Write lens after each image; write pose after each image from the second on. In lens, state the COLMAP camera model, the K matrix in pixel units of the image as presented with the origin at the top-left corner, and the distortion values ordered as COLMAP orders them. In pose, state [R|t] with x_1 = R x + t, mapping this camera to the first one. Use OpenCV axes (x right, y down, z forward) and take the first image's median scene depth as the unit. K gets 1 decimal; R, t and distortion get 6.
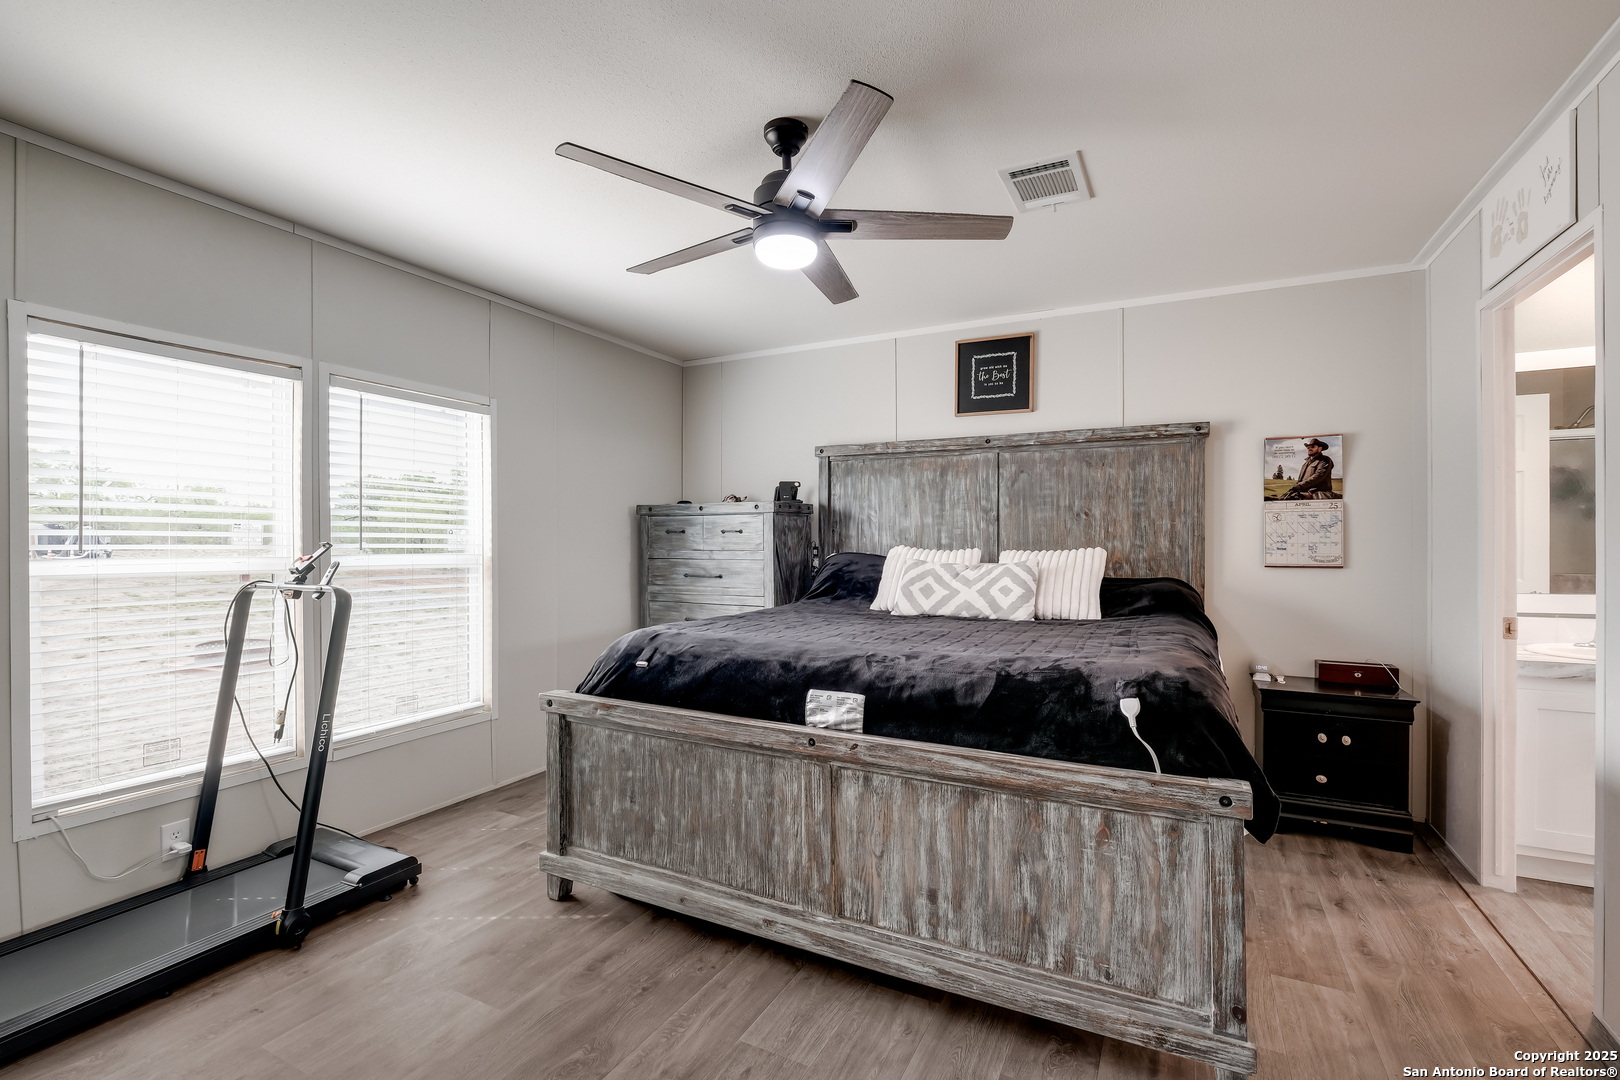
lens RADIAL K [[705.5, 0, 810.5], [0, 705.5, 542.8], [0, 0, 1]] dist [0.000344, -0.000390]
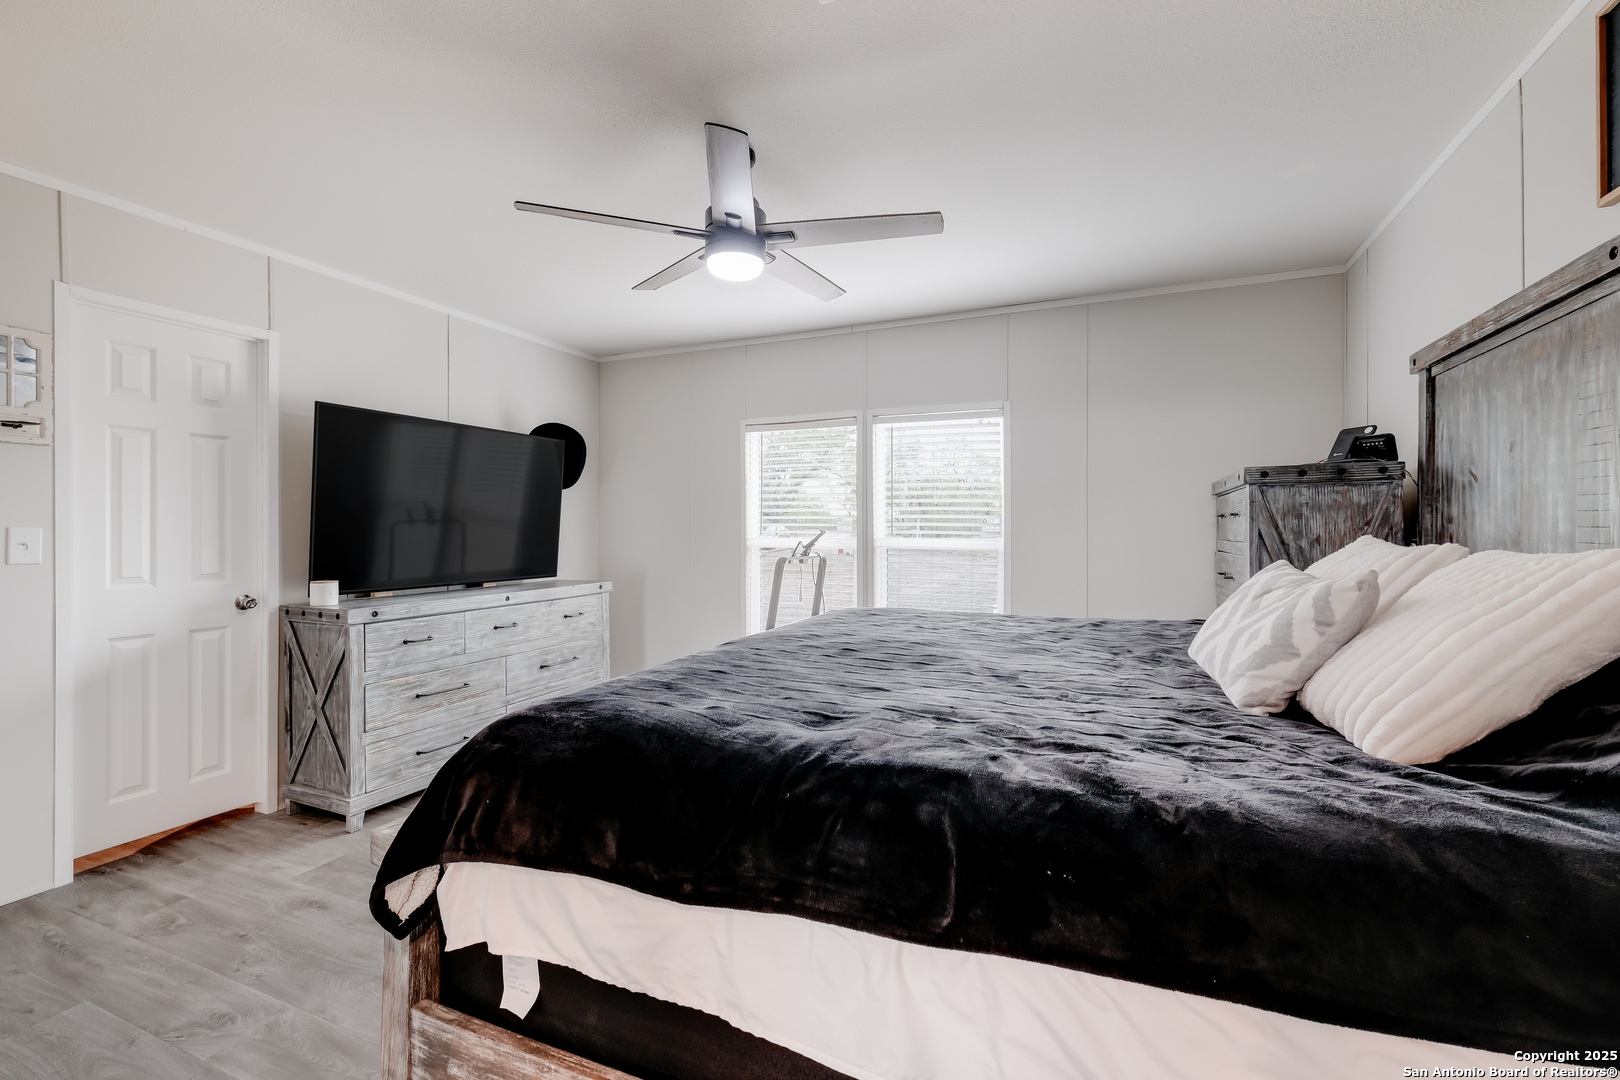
lens RADIAL K [[705.5, 0, 801.9], [0, 705.5, 537.2], [0, 0, 1]] dist [0.000344, -0.000390]
pose [[0.075515, 0.004756, -0.997133, 0.682207], [-0.008605, 0.999954, 0.004118, 0.008703], [0.997107, 0.008270, 0.075553, 0.640564]]
